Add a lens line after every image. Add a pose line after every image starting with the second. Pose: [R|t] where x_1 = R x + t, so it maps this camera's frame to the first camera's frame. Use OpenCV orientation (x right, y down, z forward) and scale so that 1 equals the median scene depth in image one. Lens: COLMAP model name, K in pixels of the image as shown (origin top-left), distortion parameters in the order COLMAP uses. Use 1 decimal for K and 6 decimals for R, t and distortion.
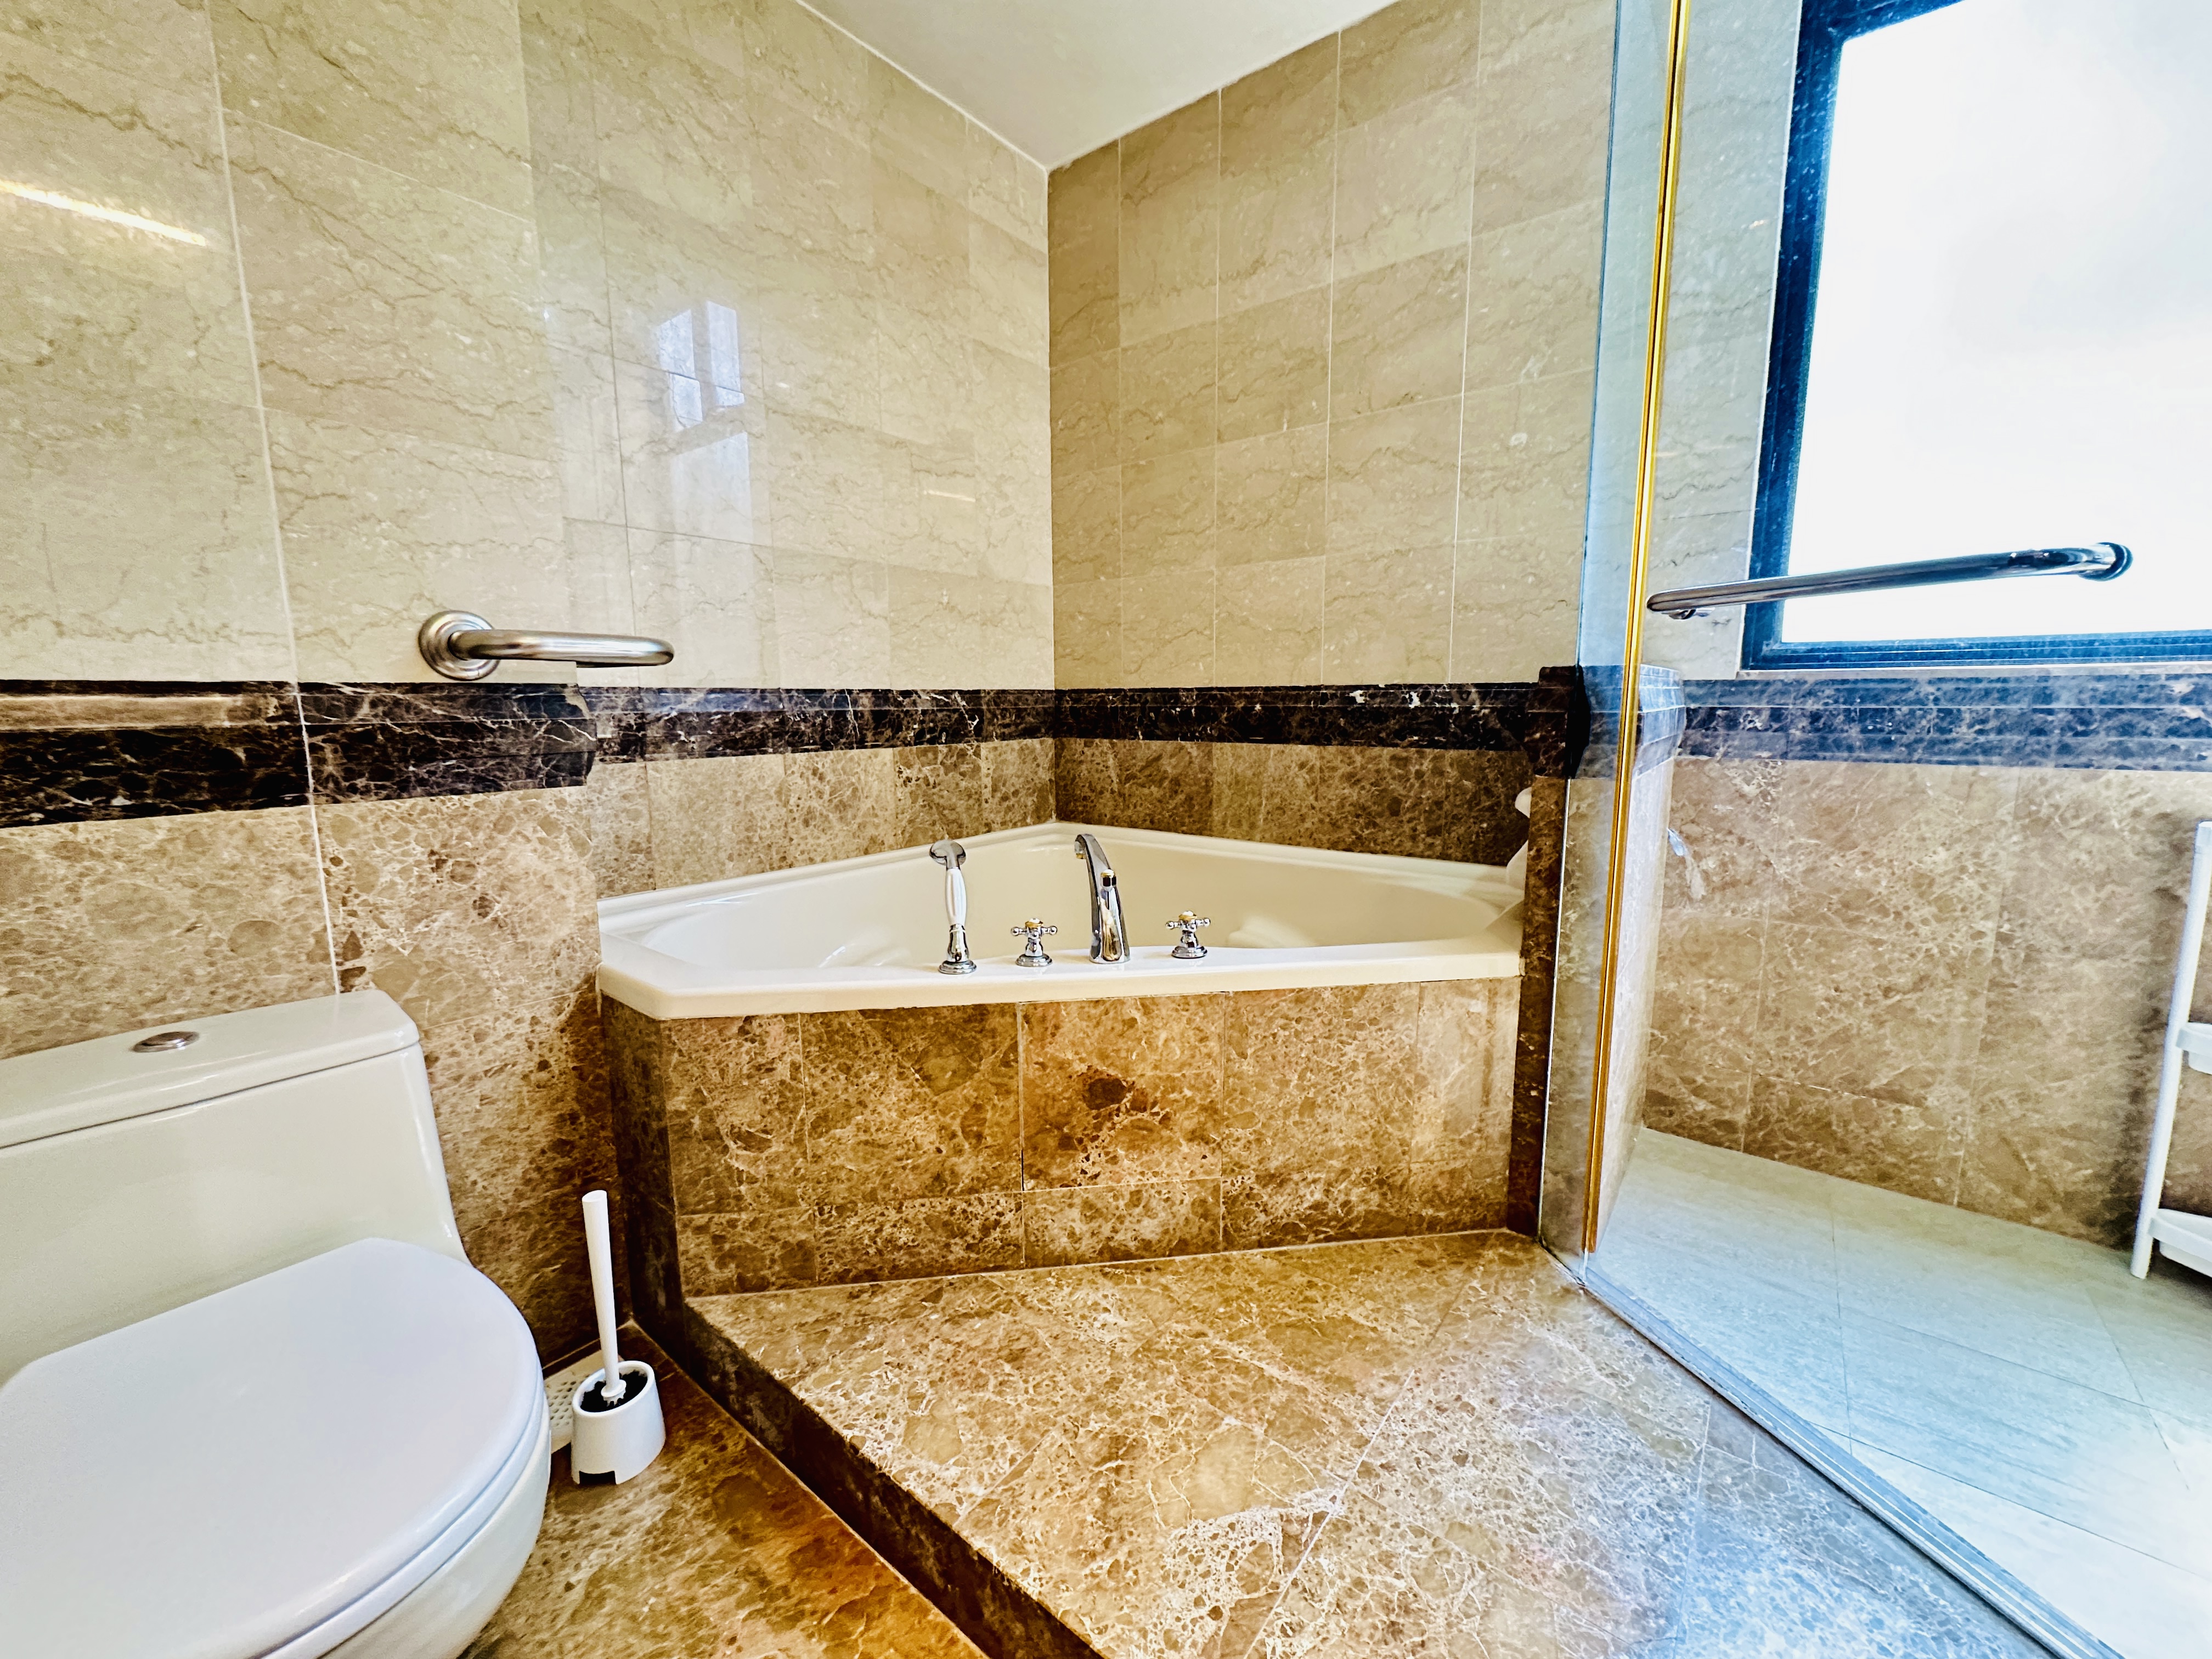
lens RADIAL K [[881.1, 0, 1110.0], [0, 881.1, 827.1], [0, 0, 1]] dist [-0.002488, 0.000707]
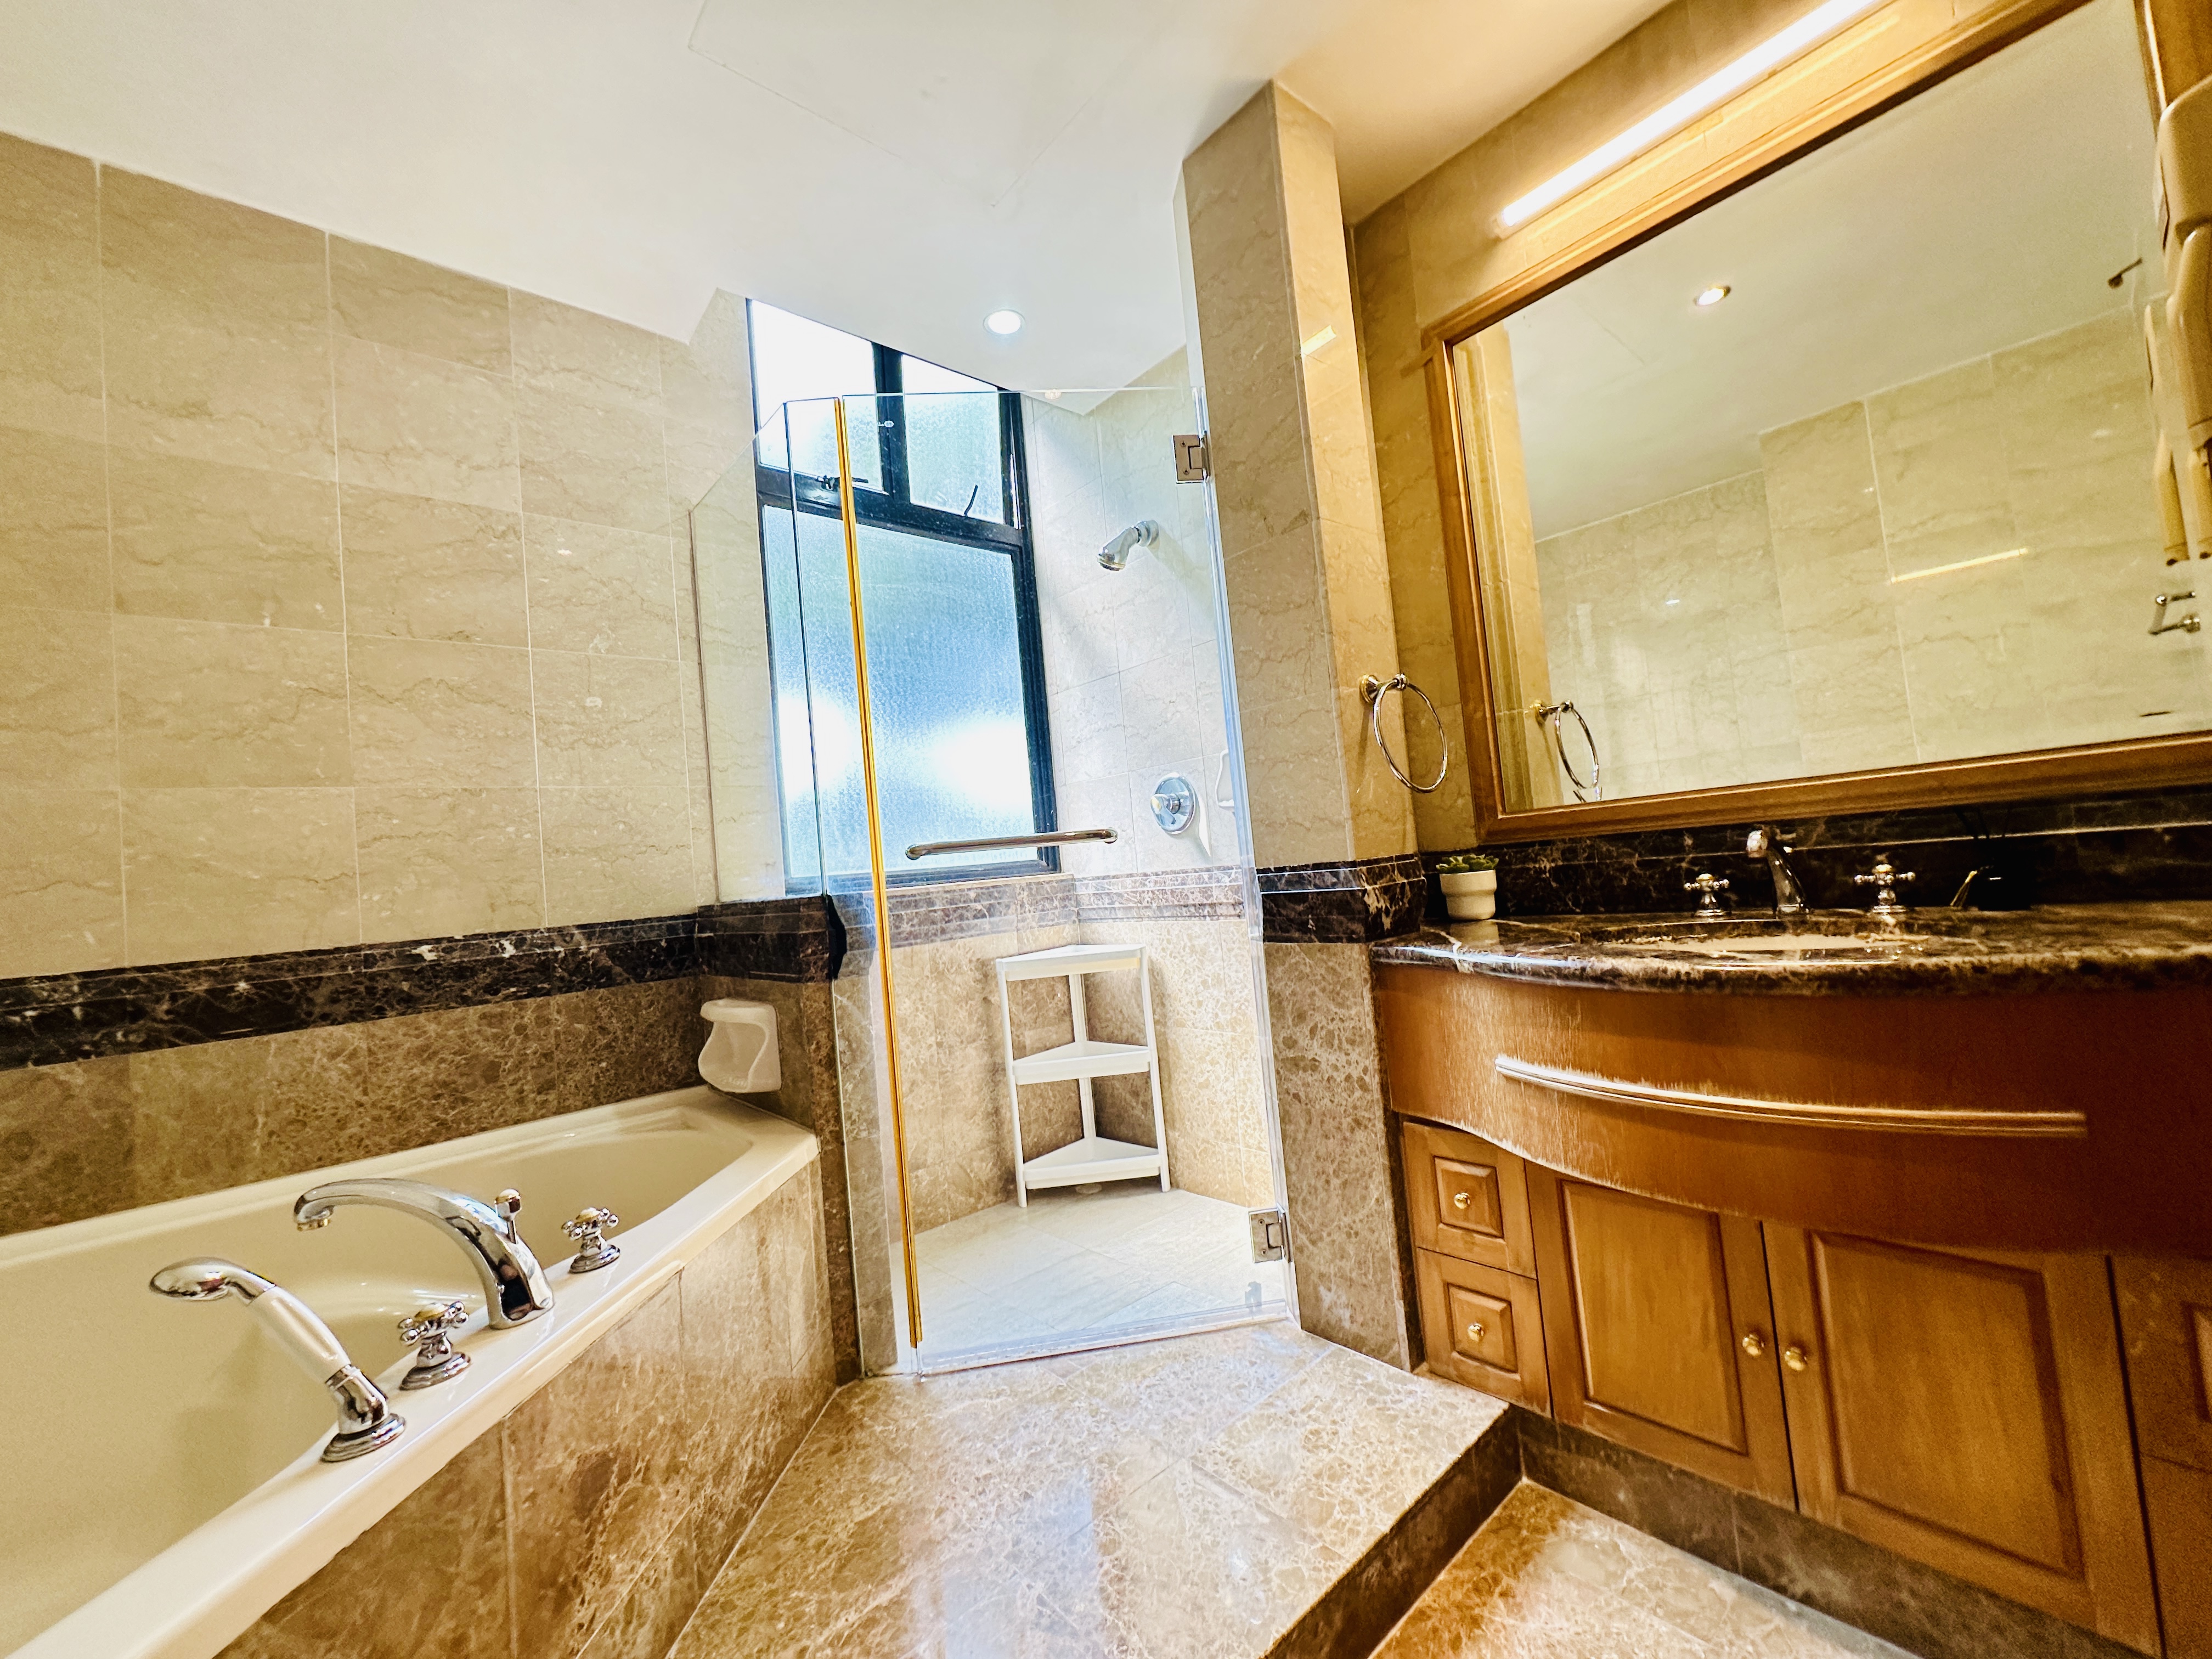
lens RADIAL K [[881.1, 0, 1108.2], [0, 881.1, 824.5], [0, 0, 1]] dist [-0.002488, 0.000707]
pose [[0.191252, 0.040222, 0.980716, -0.447285], [0.229371, 0.969664, -0.084499, -0.049650], [-0.954365, 0.241108, 0.176225, 0.215859]]
